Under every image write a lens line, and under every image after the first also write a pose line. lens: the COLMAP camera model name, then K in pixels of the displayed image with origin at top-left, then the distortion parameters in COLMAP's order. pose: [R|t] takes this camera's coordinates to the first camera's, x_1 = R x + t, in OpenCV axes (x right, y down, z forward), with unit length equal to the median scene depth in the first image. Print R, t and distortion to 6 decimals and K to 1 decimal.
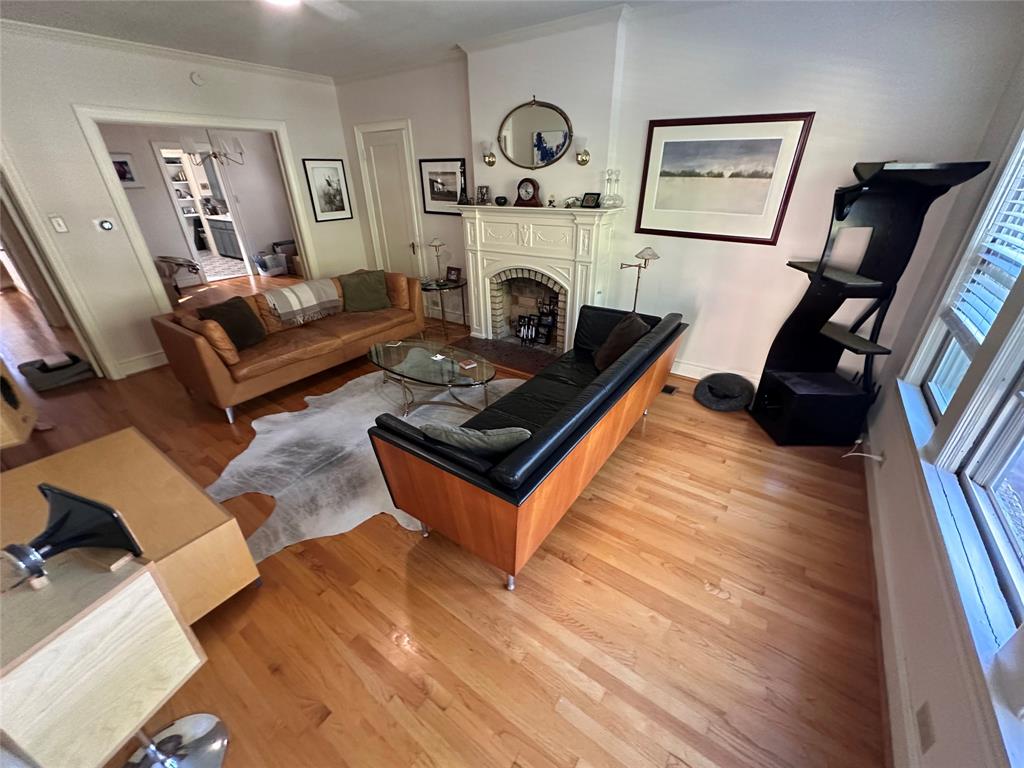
lens RADIAL K [[407.8, 0, 517.5], [0, 407.8, 385.4], [0, 0, 1]] dist [-0.002401, 0.000637]
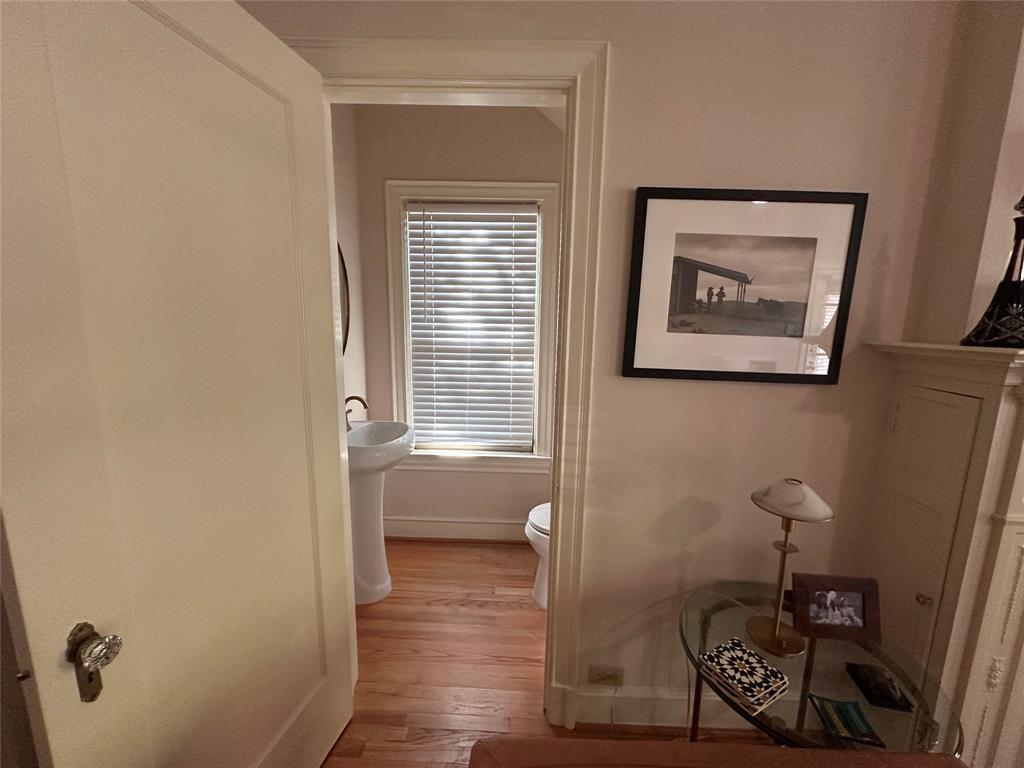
lens RADIAL K [[407.8, 0, 514.4], [0, 407.8, 384.7], [0, 0, 1]] dist [-0.002401, 0.000637]
pose [[0.836482, -0.058263, 0.544889, -0.525109], [0.223376, 0.944226, -0.241950, -0.447316], [-0.500402, 0.324101, 0.802843, 0.999060]]
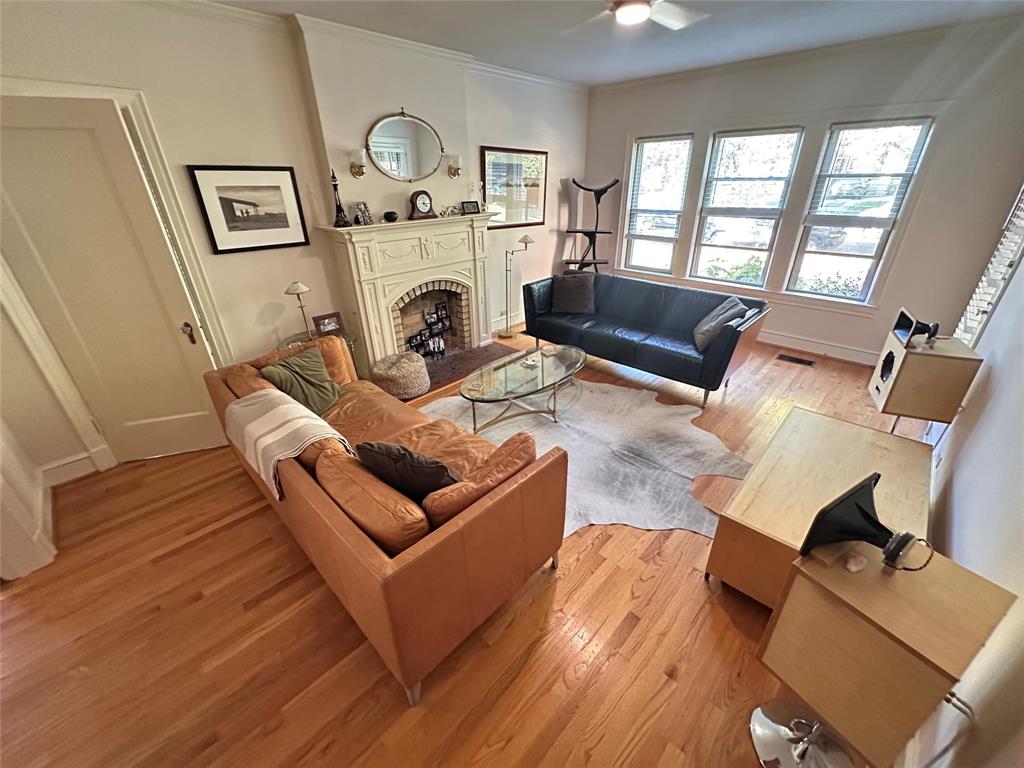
lens RADIAL K [[407.8, 0, 513.2], [0, 407.8, 382.7], [0, 0, 1]] dist [-0.002401, 0.000637]
pose [[0.157030, -0.435485, 0.886394, -0.934376], [0.464719, 0.824535, 0.322766, -0.311911], [-0.871423, 0.361240, 0.331855, 0.592681]]
